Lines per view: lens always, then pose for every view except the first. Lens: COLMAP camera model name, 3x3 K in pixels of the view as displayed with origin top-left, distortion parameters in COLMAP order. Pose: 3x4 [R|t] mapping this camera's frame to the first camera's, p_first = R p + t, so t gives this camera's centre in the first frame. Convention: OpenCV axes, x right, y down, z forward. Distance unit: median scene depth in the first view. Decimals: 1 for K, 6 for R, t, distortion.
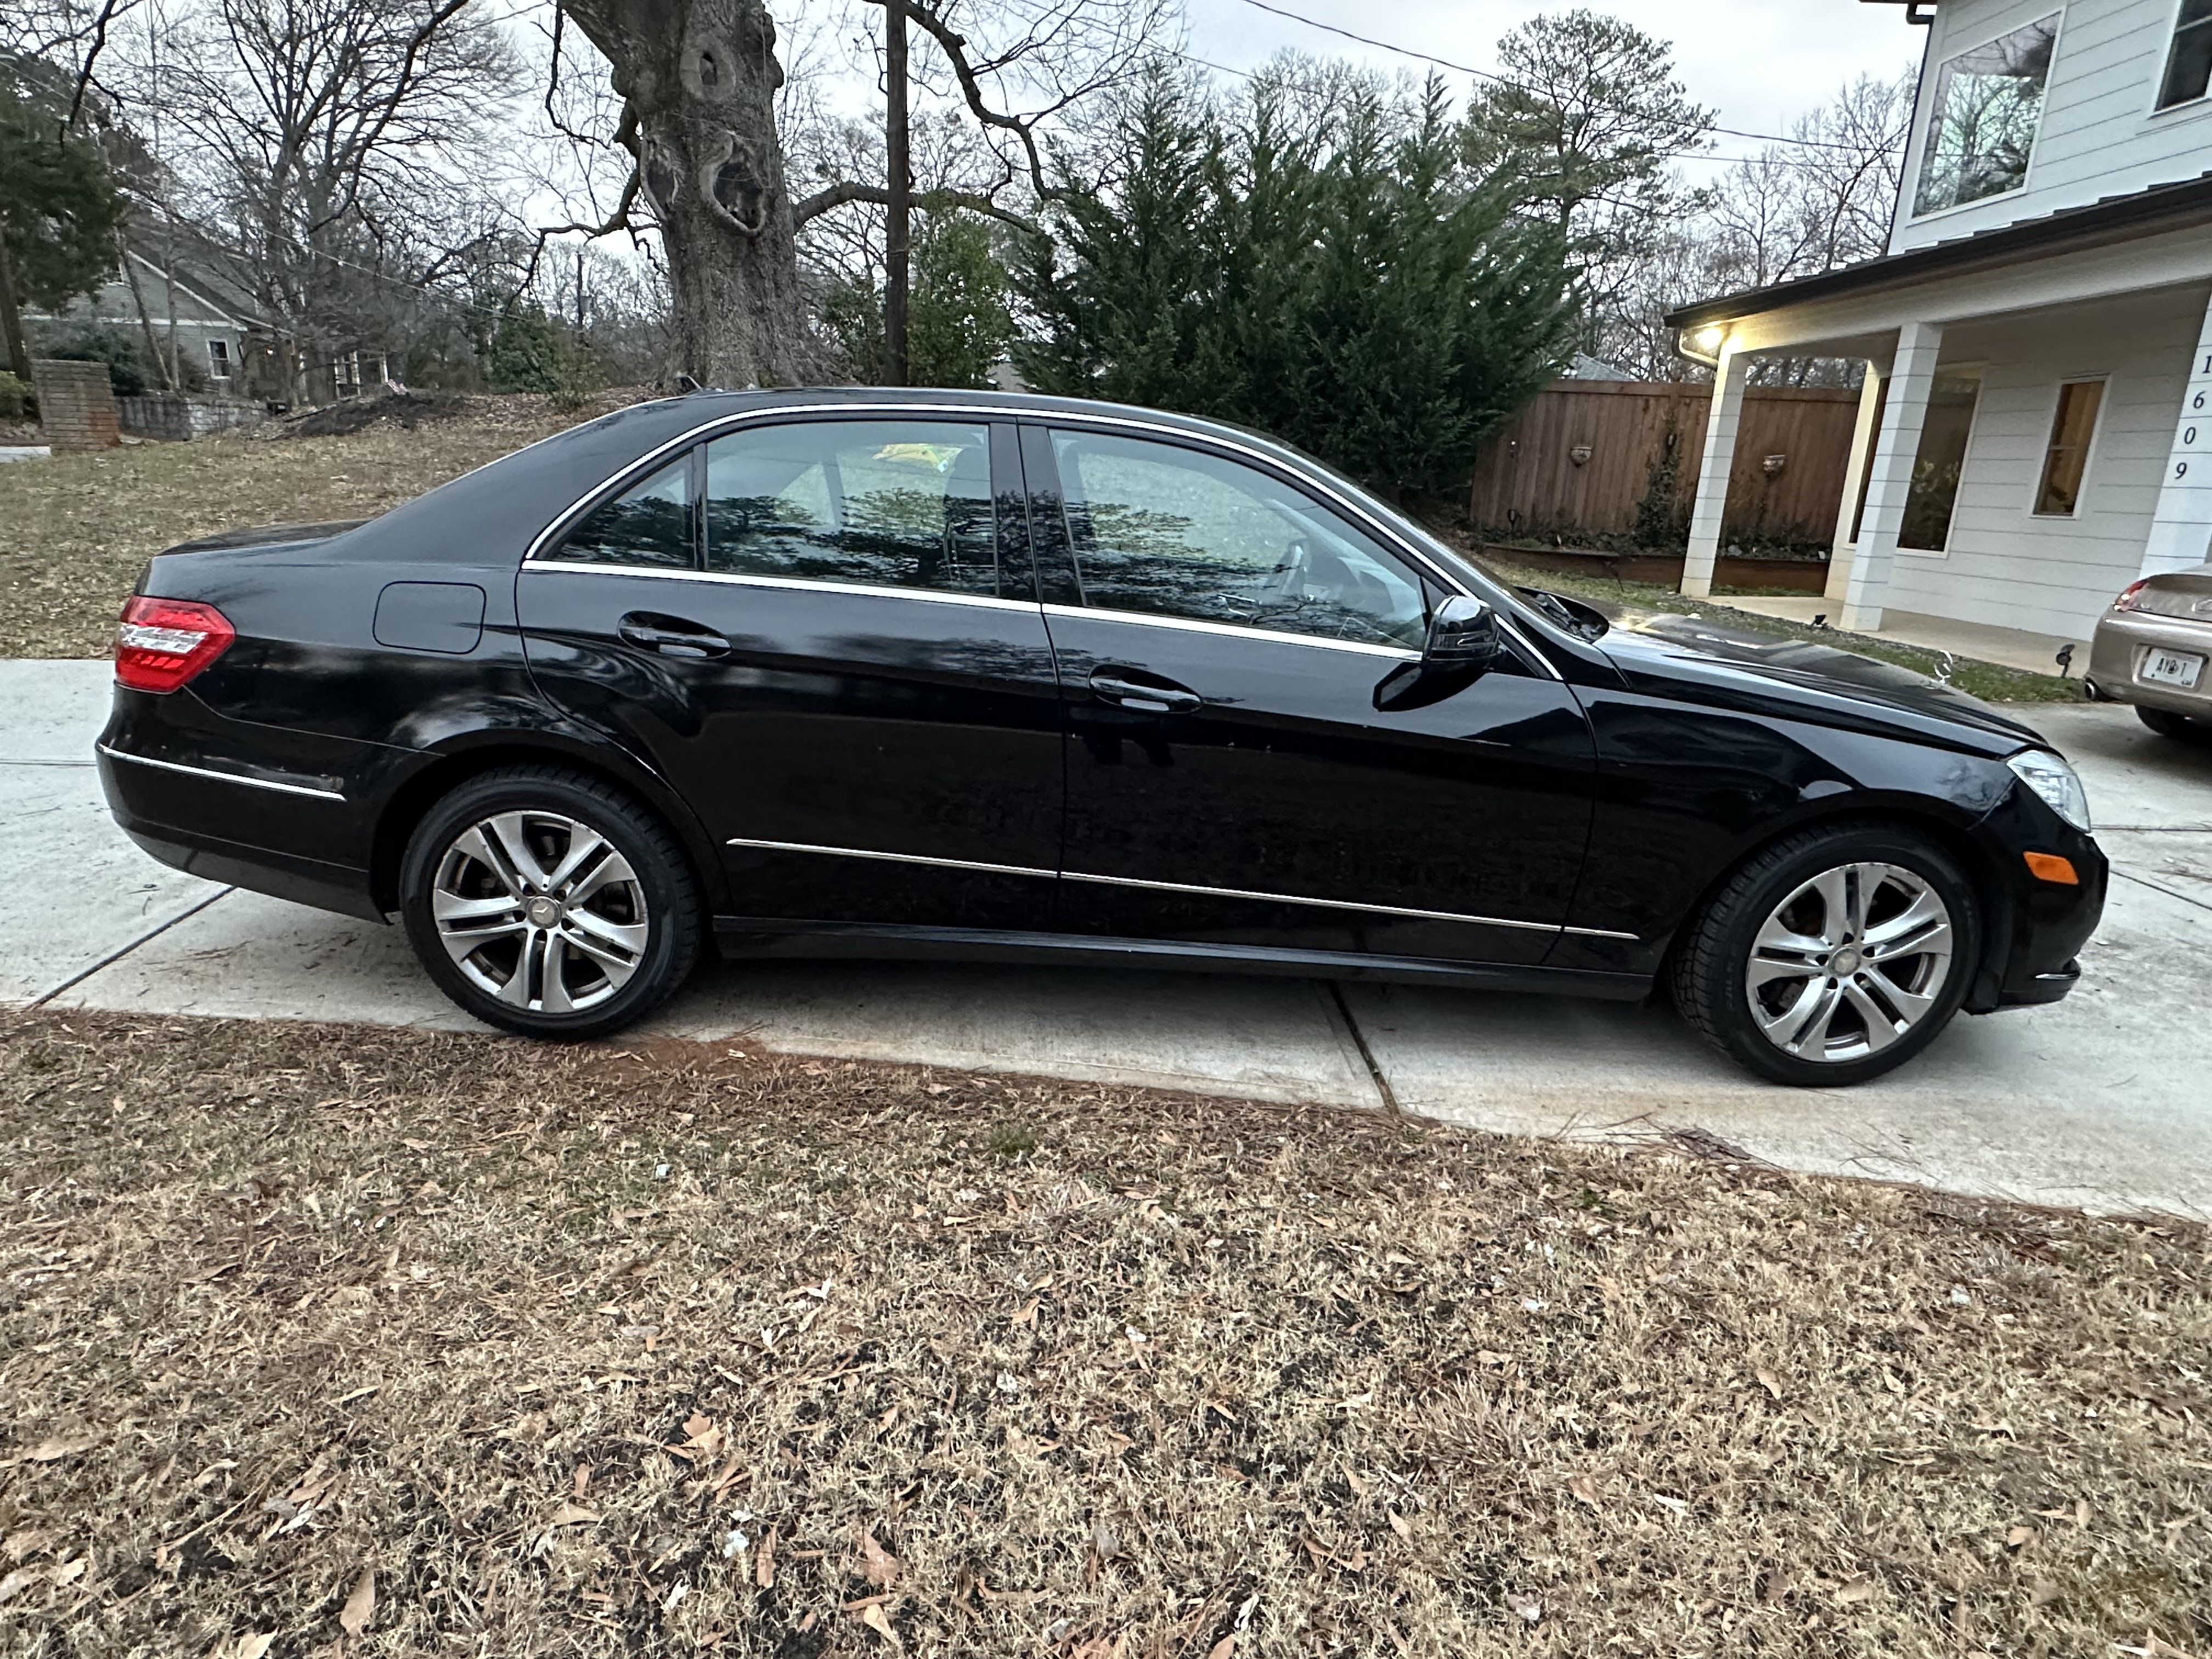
lens RADIAL K [[1254.8, 0, 1103.5], [0, 1254.8, 860.0], [0, 0, 1]] dist [-0.001855, 0.000420]
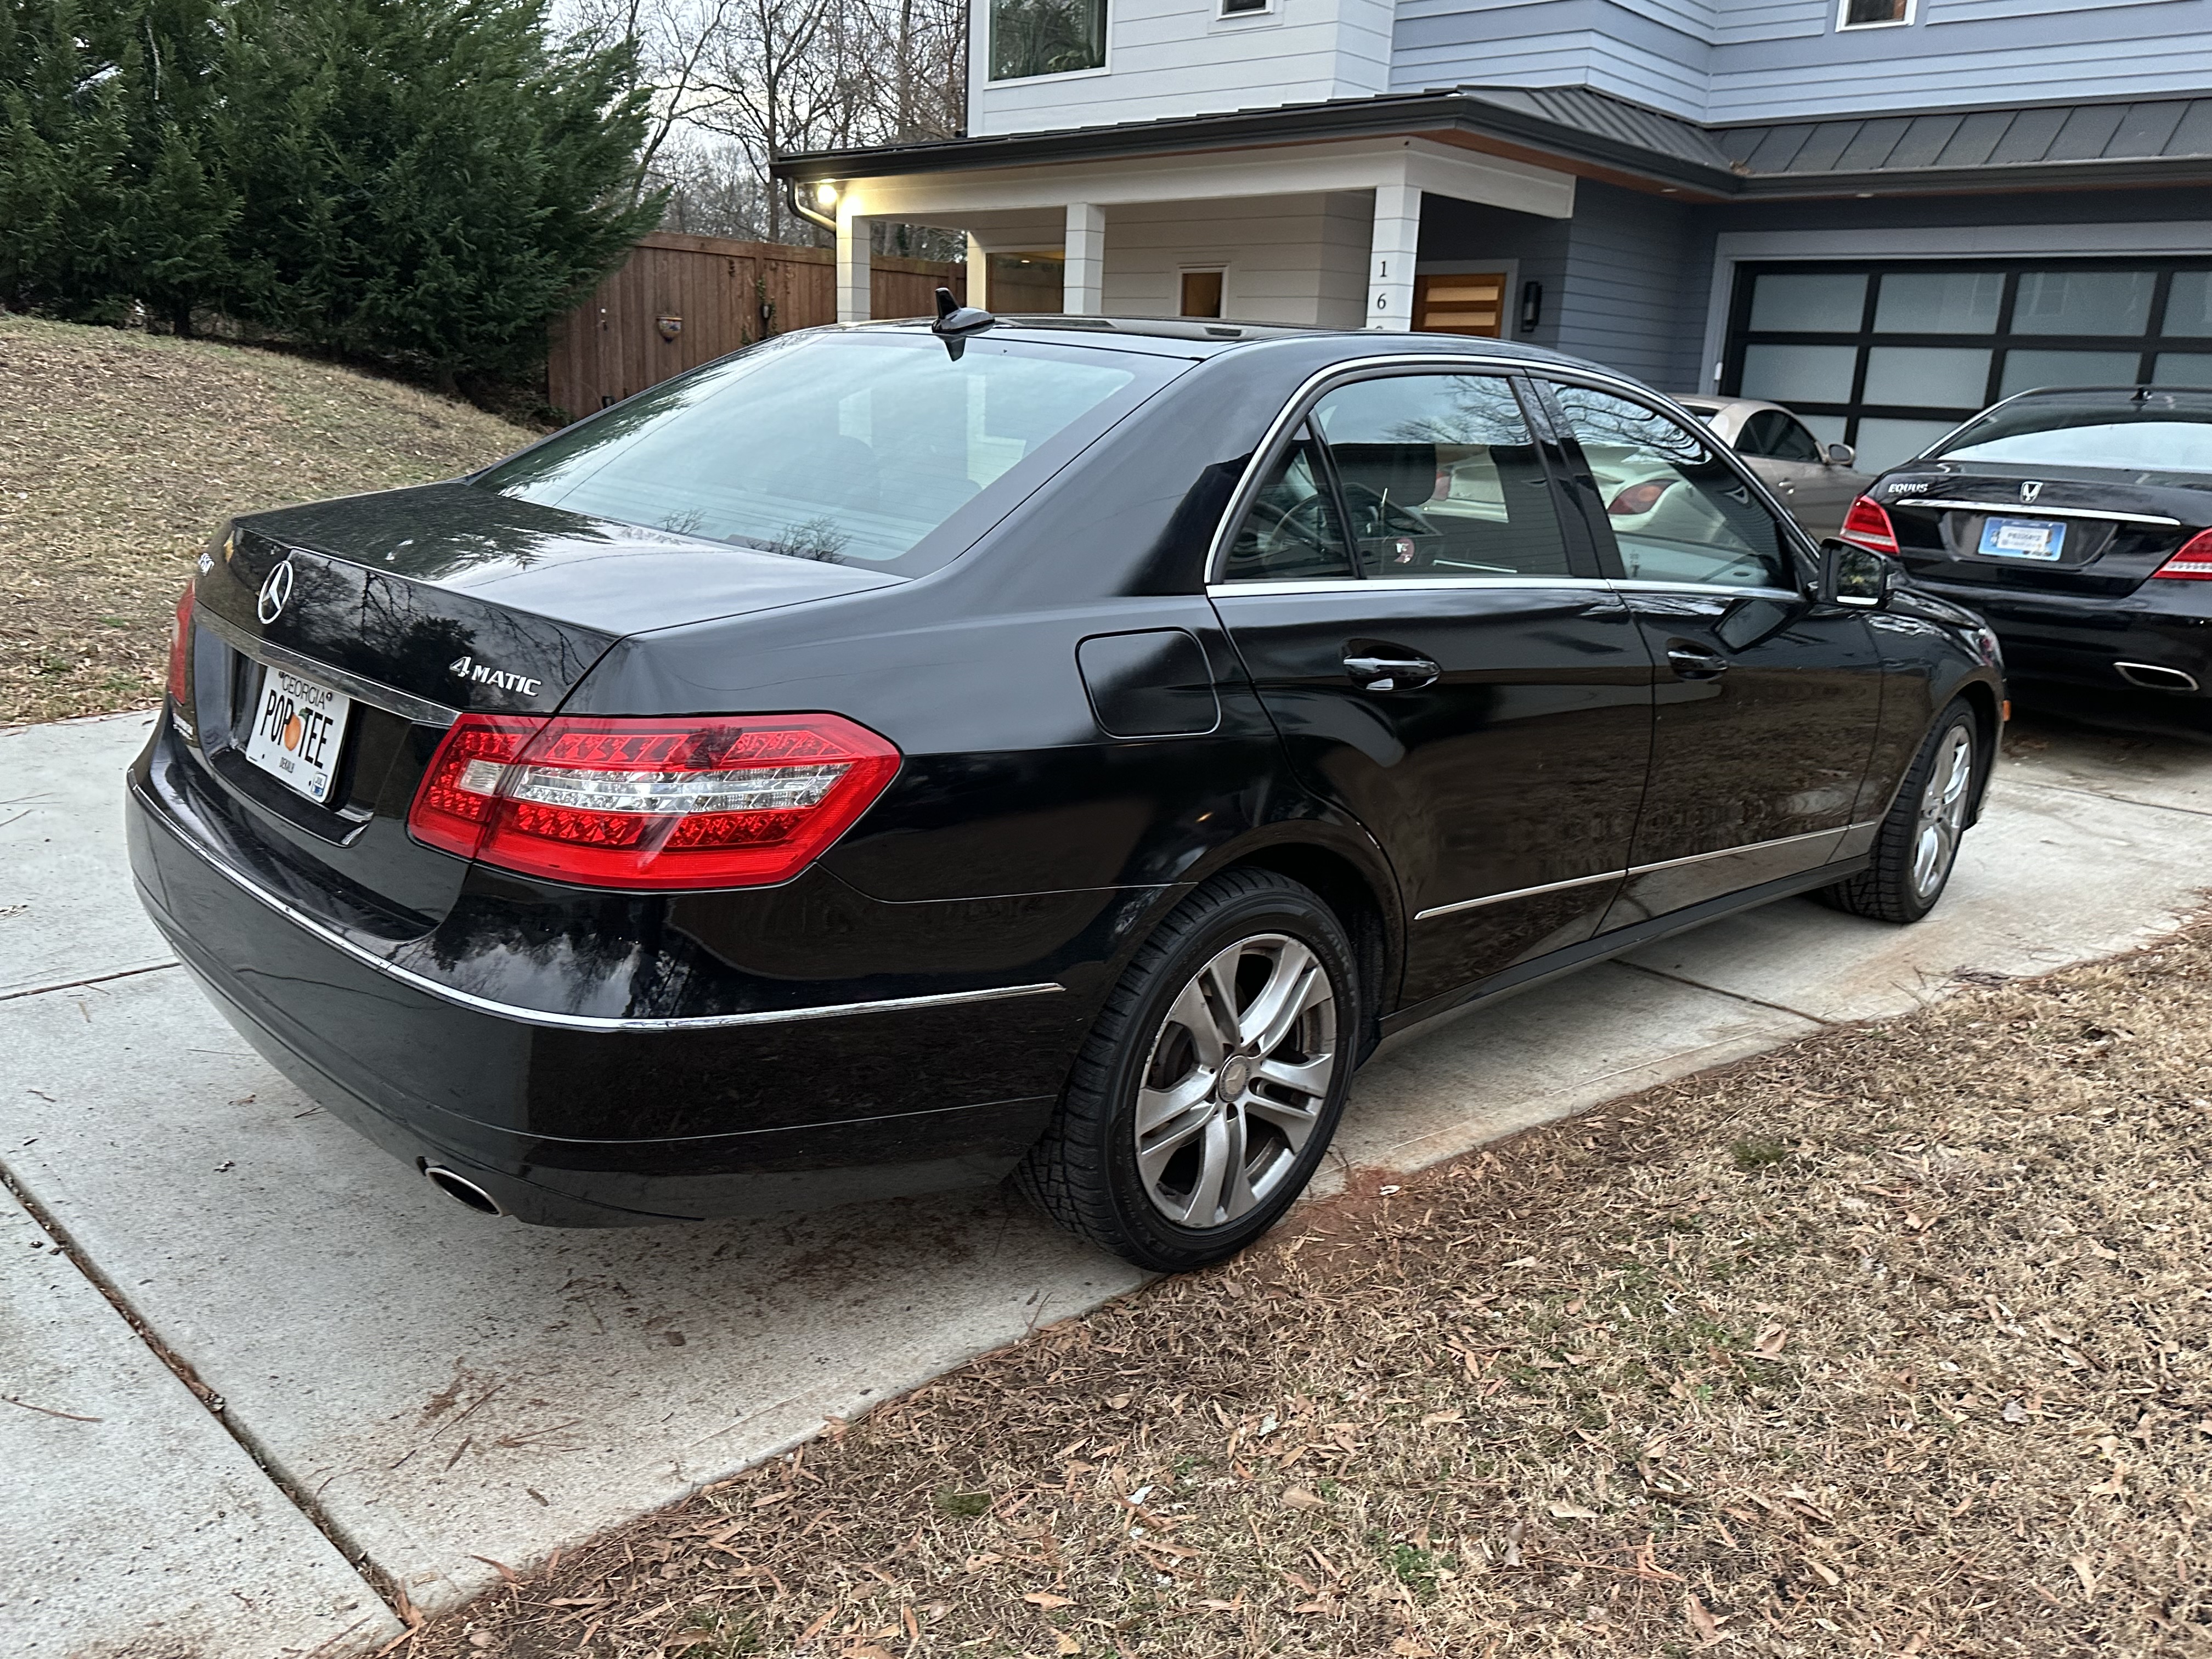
lens RADIAL K [[1643.7, 0, 1106.0], [0, 1643.7, 829.5], [0, 0, 1]] dist [0.085255, -0.126737]
pose [[0.711561, -0.189541, 0.676576, -1.054916], [0.193960, 0.978499, 0.070135, -0.166653], [-0.675323, 0.081324, 0.733025, 0.352768]]
